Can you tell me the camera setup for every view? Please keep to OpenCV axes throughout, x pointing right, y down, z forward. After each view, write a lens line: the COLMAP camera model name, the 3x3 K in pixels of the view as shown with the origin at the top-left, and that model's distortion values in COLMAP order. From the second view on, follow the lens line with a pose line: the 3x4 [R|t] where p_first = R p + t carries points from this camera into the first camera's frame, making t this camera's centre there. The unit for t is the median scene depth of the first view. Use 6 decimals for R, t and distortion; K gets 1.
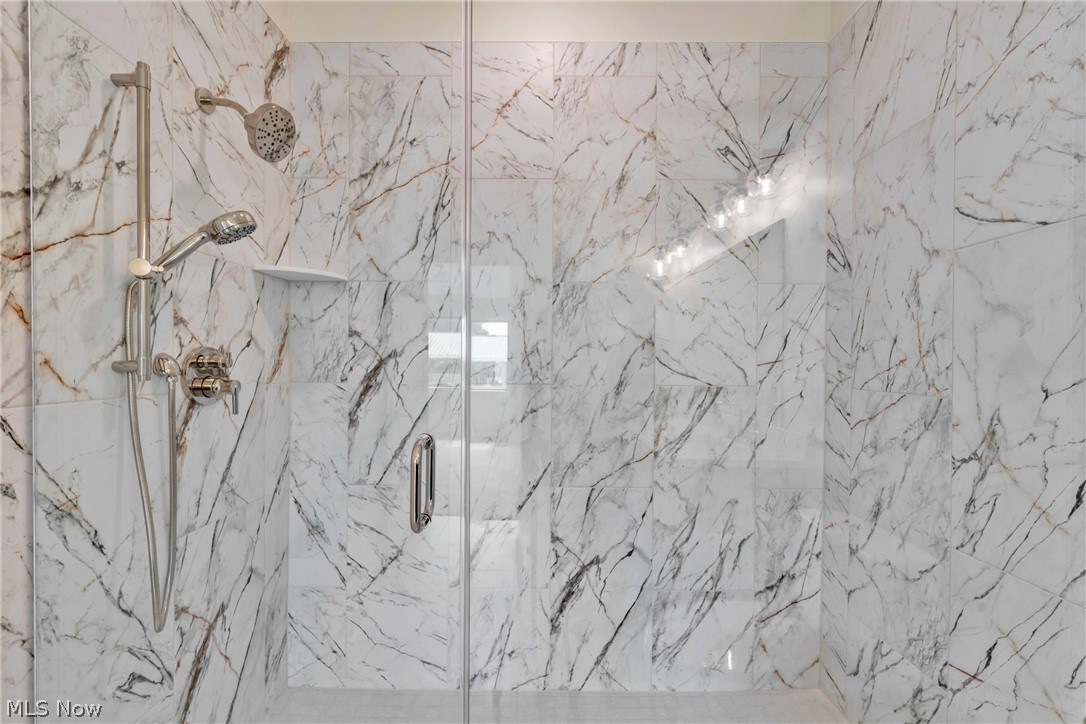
lens RADIAL K [[443.0, 0, 540.3], [0, 443.0, 364.9], [0, 0, 1]] dist [0.000630, -0.000044]
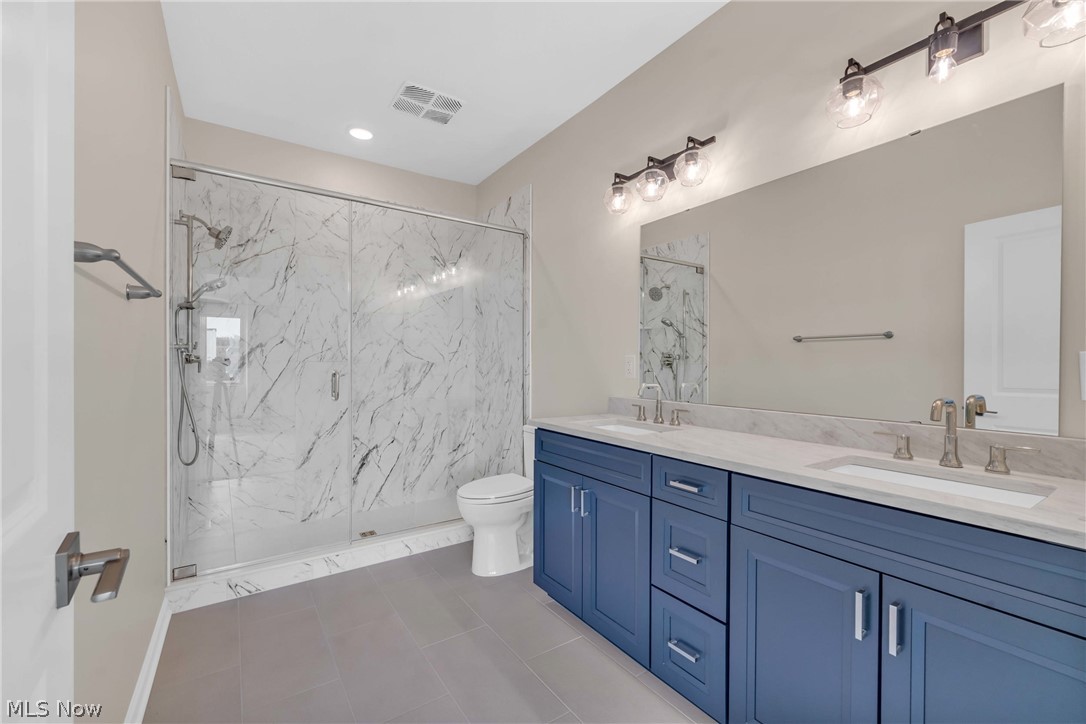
lens RADIAL K [[443.0, 0, 540.3], [0, 443.0, 364.9], [0, 0, 1]] dist [0.000630, -0.000044]
pose [[0.826422, -0.004595, 0.563033, -0.405592], [0.008302, 0.999957, -0.004025, 0.073079], [-0.562990, 0.008000, 0.826425, -1.154171]]
